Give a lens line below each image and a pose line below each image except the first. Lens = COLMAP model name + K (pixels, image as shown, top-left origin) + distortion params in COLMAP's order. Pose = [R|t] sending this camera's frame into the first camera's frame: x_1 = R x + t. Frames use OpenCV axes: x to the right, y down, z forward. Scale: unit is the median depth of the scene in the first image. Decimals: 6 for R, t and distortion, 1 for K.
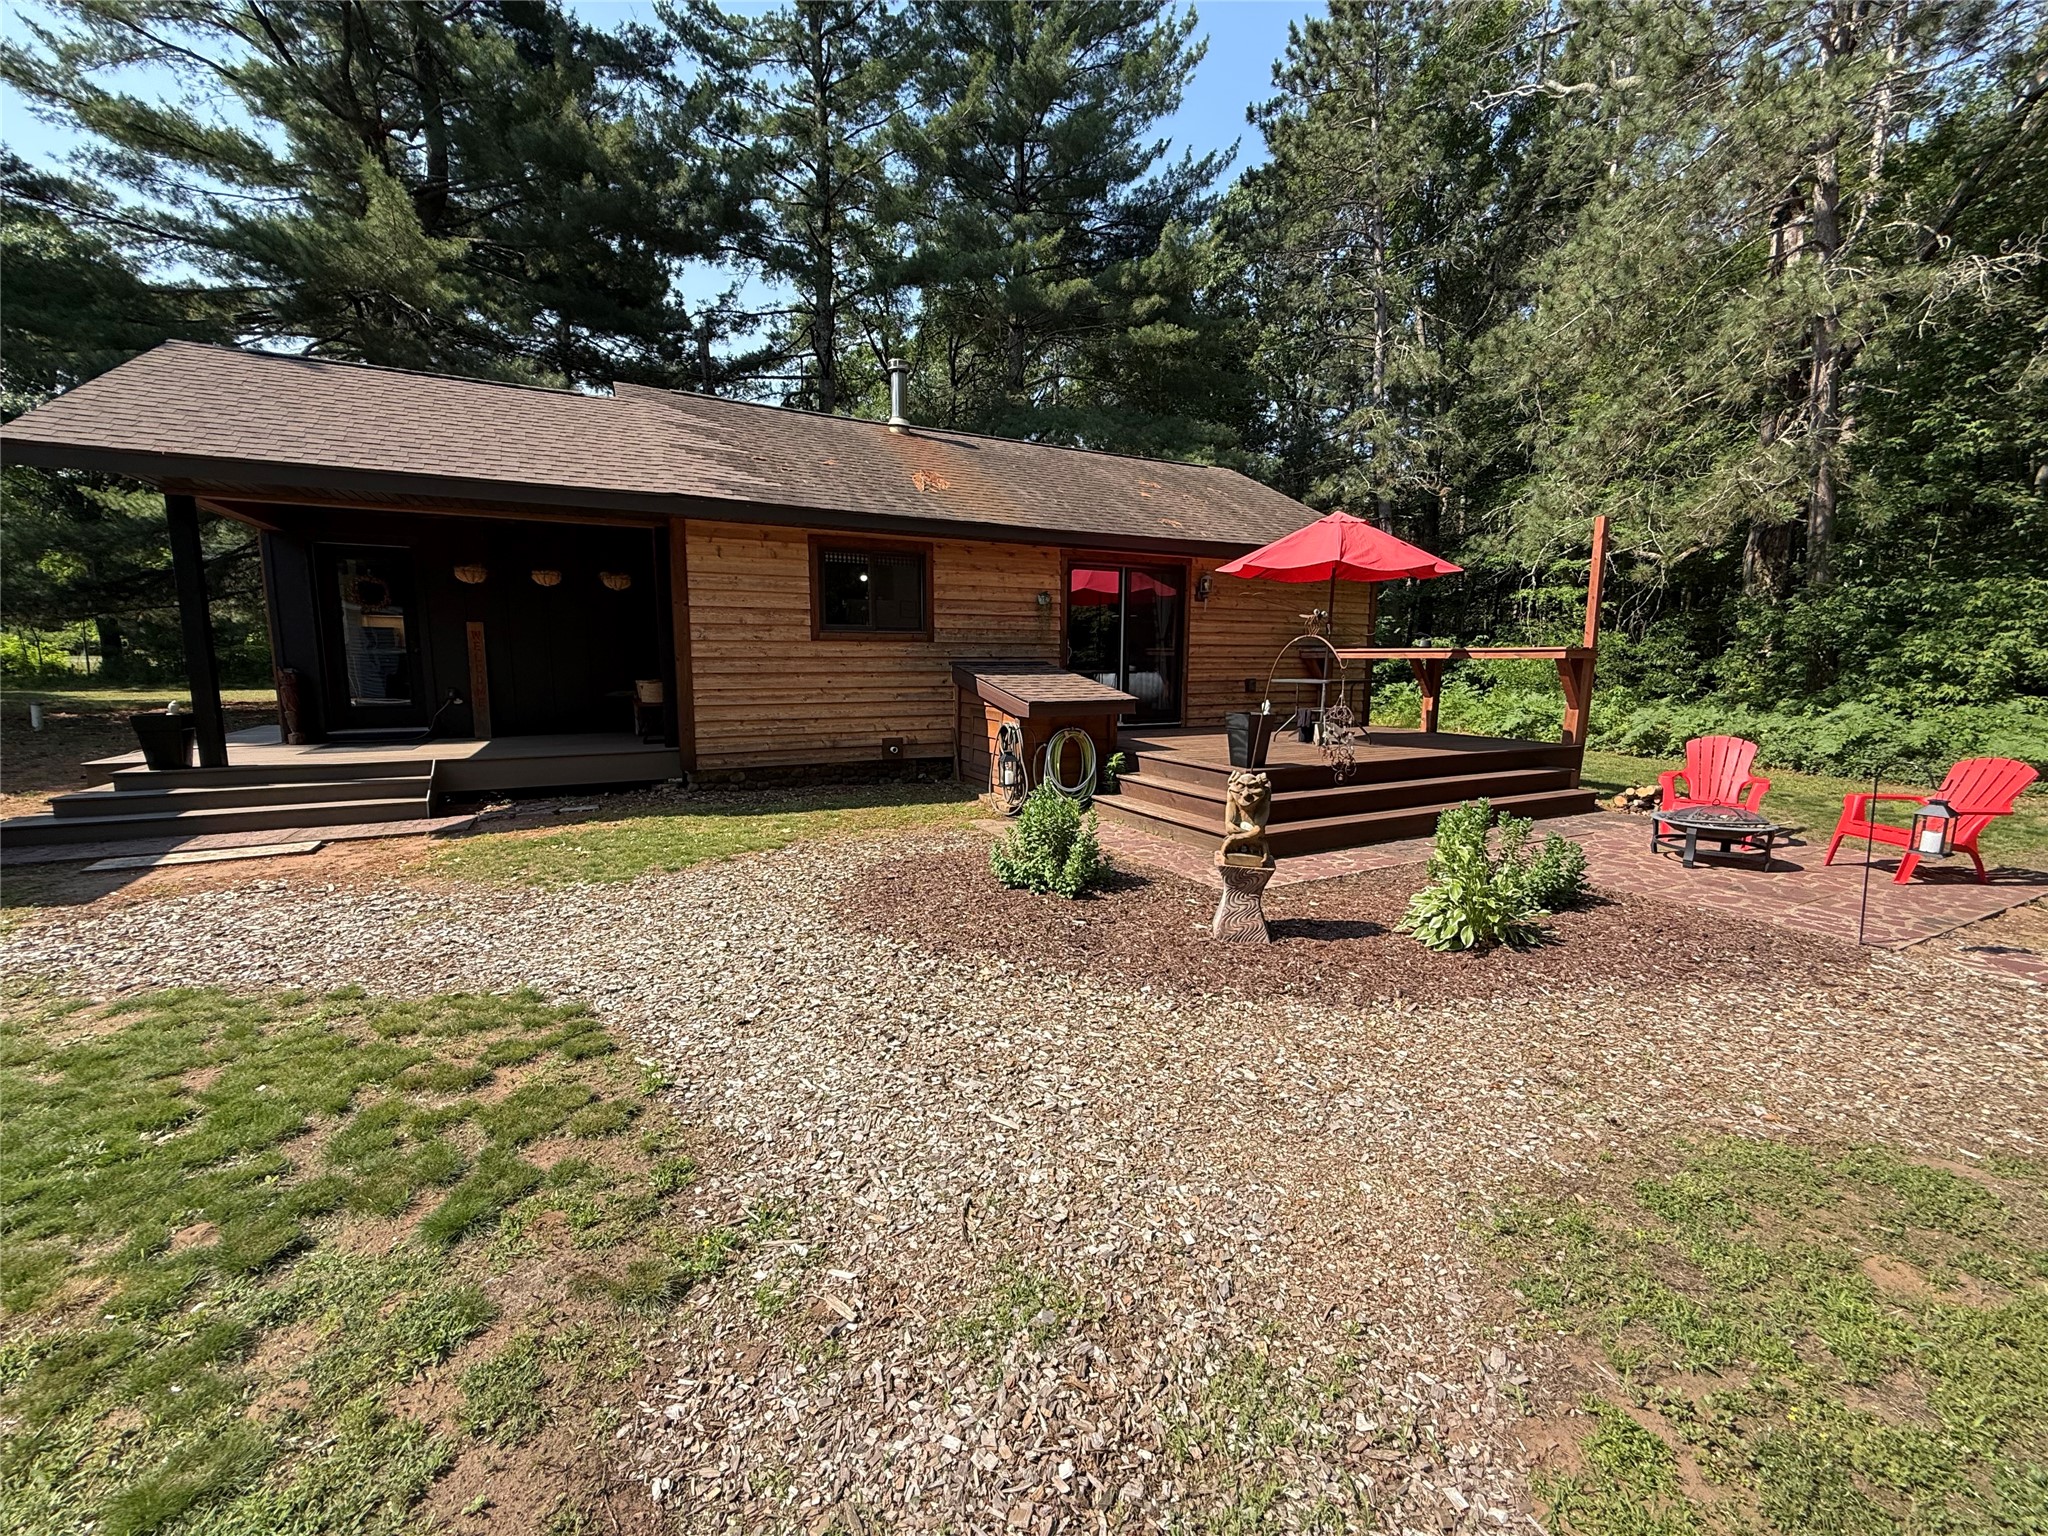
lens RADIAL K [[815.3, 0, 1020.1], [0, 815.3, 769.6], [0, 0, 1]] dist [0.000651, 0.000191]
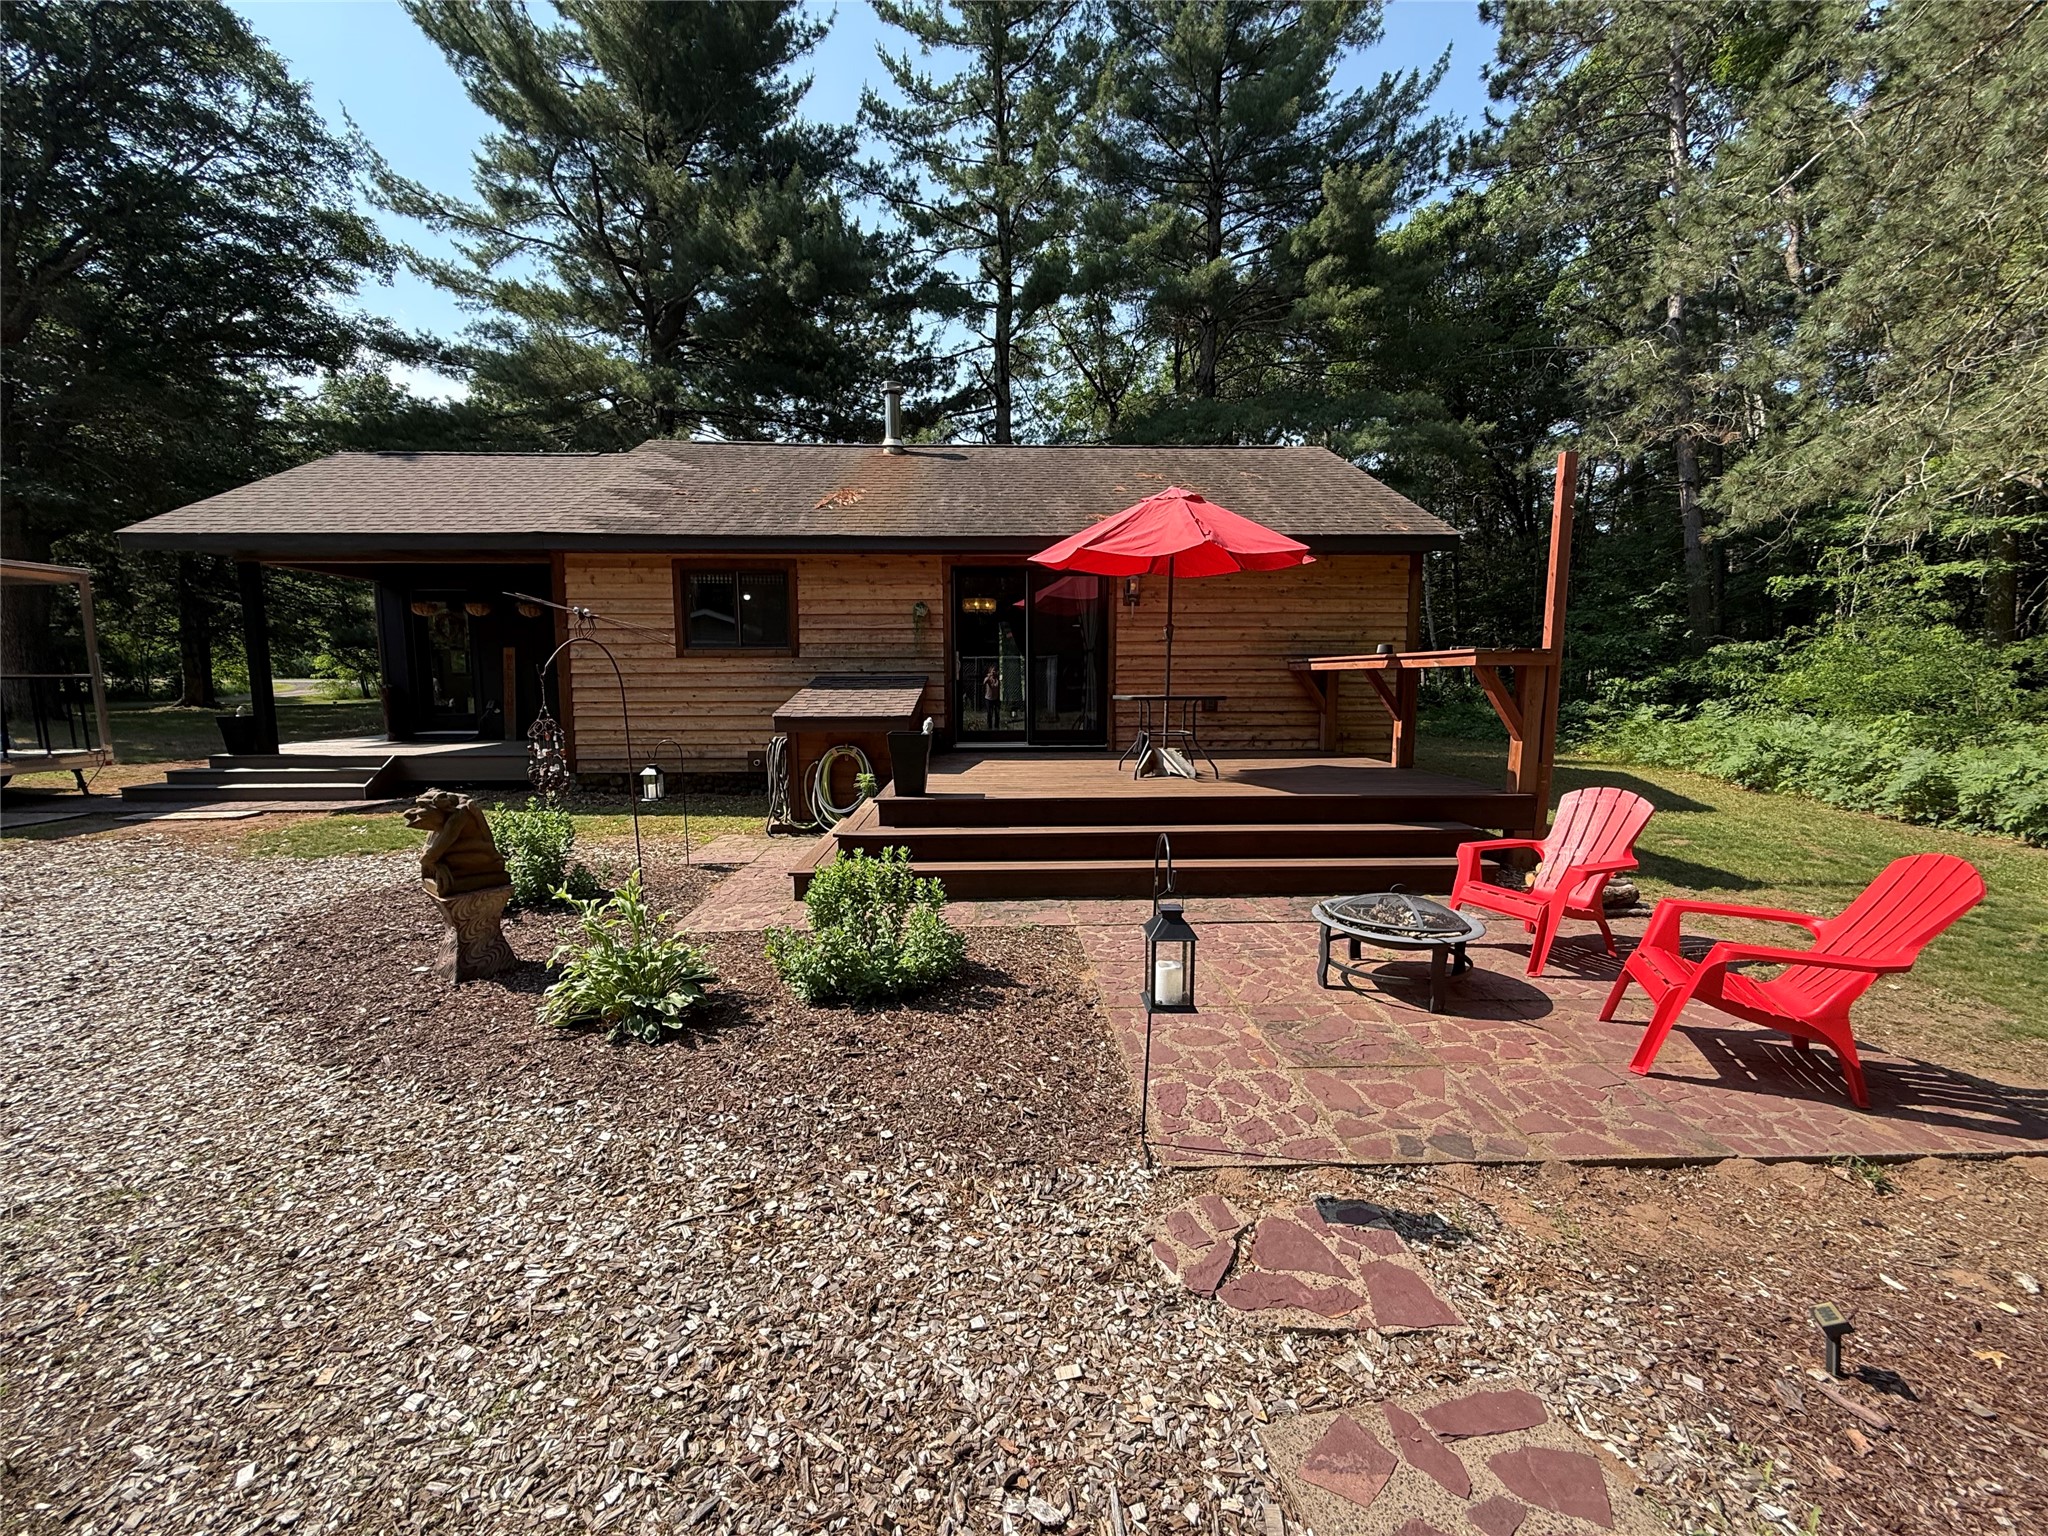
lens RADIAL K [[815.3, 0, 1022.3], [0, 815.3, 769.5], [0, 0, 1]] dist [0.000651, 0.000191]
pose [[0.905419, 0.042649, -0.422371, 0.579173], [-0.052110, 0.998582, -0.010875, -0.020973], [0.421308, 0.031857, 0.906358, 0.206230]]
